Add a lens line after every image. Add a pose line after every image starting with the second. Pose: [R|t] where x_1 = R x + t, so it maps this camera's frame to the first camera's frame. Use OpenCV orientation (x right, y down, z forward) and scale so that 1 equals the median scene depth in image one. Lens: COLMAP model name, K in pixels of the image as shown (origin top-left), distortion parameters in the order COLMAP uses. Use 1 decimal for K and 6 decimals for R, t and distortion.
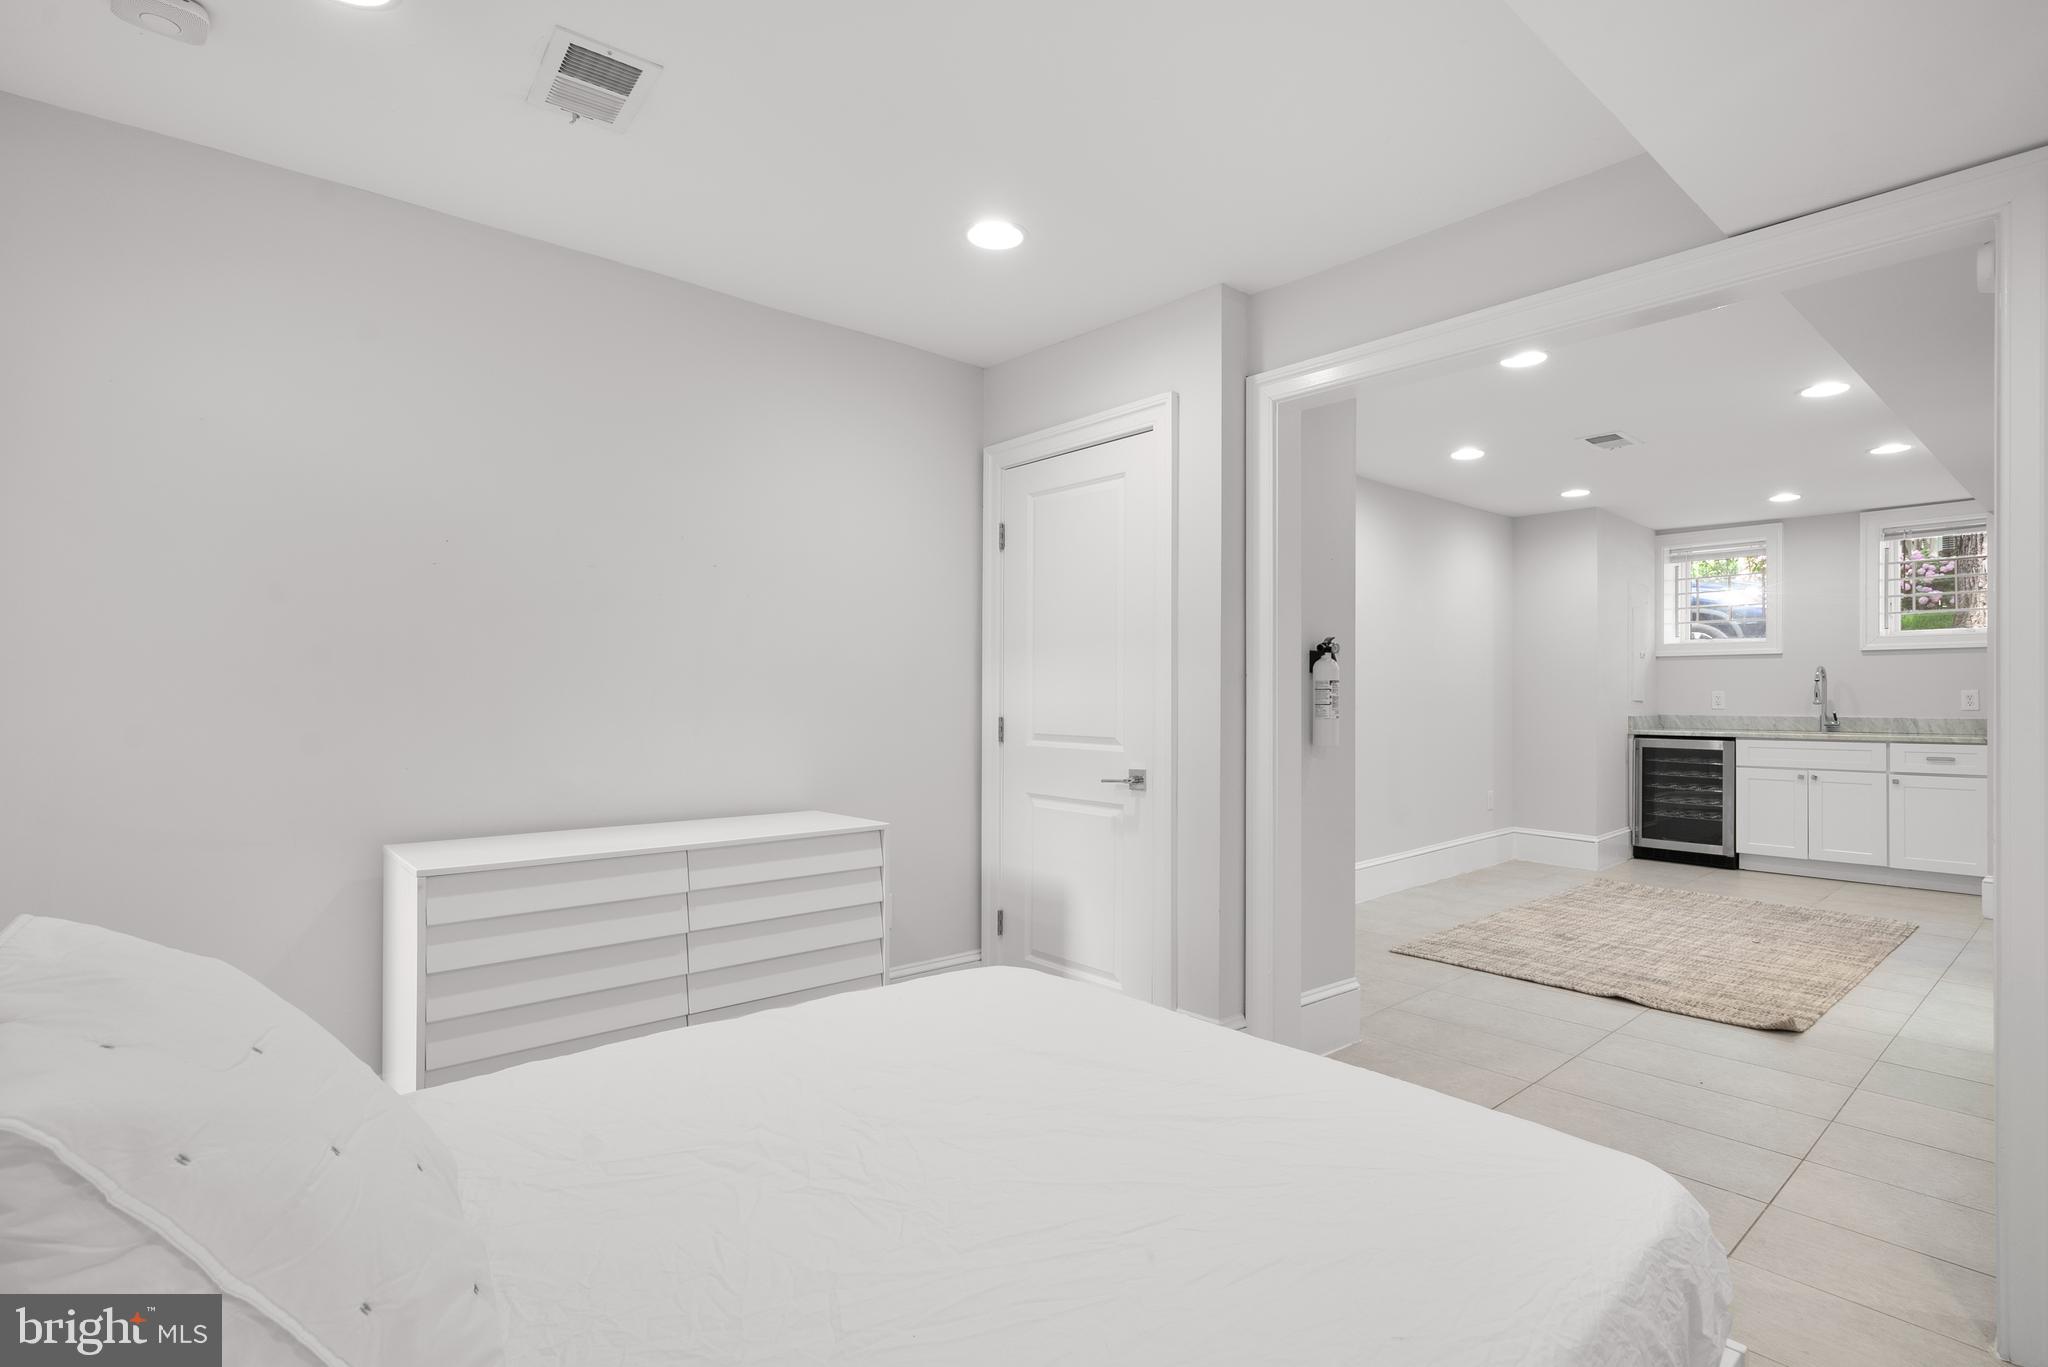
lens RADIAL K [[991.5, 0, 1016.5], [0, 991.5, 690.6], [0, 0, 1]] dist [-0.004852, -0.001155]
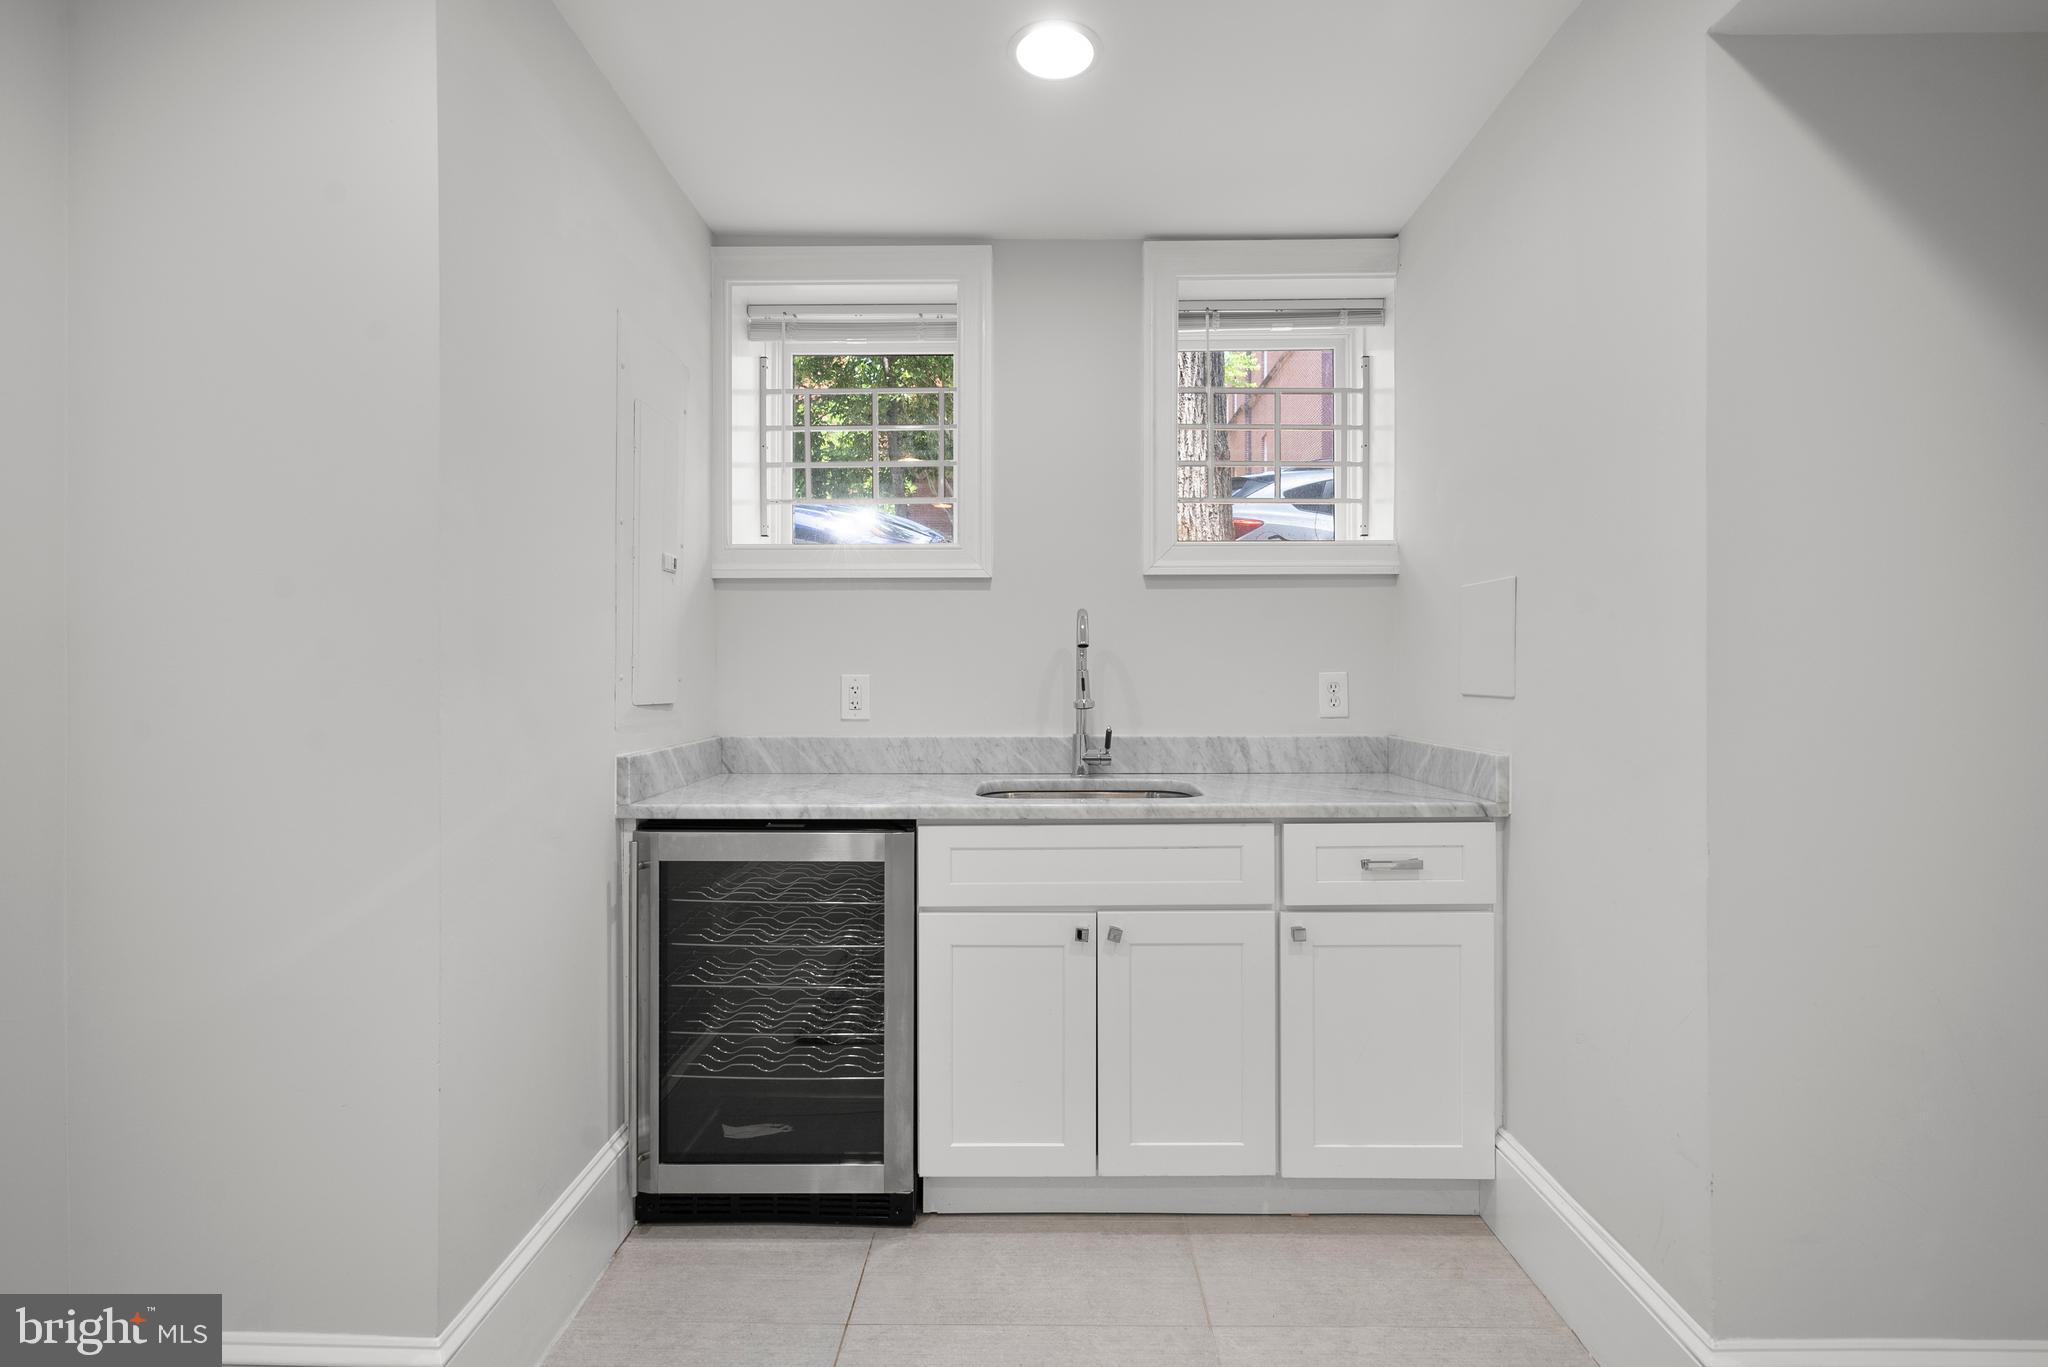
lens RADIAL K [[991.5, 0, 1024.0], [0, 991.5, 678.4], [0, 0, 1]] dist [-0.004852, -0.001155]
pose [[0.668268, -0.006724, 0.743890, 0.509099], [-0.001825, 0.999941, 0.010677, -0.001827], [-0.743918, -0.008493, 0.668217, 0.755712]]
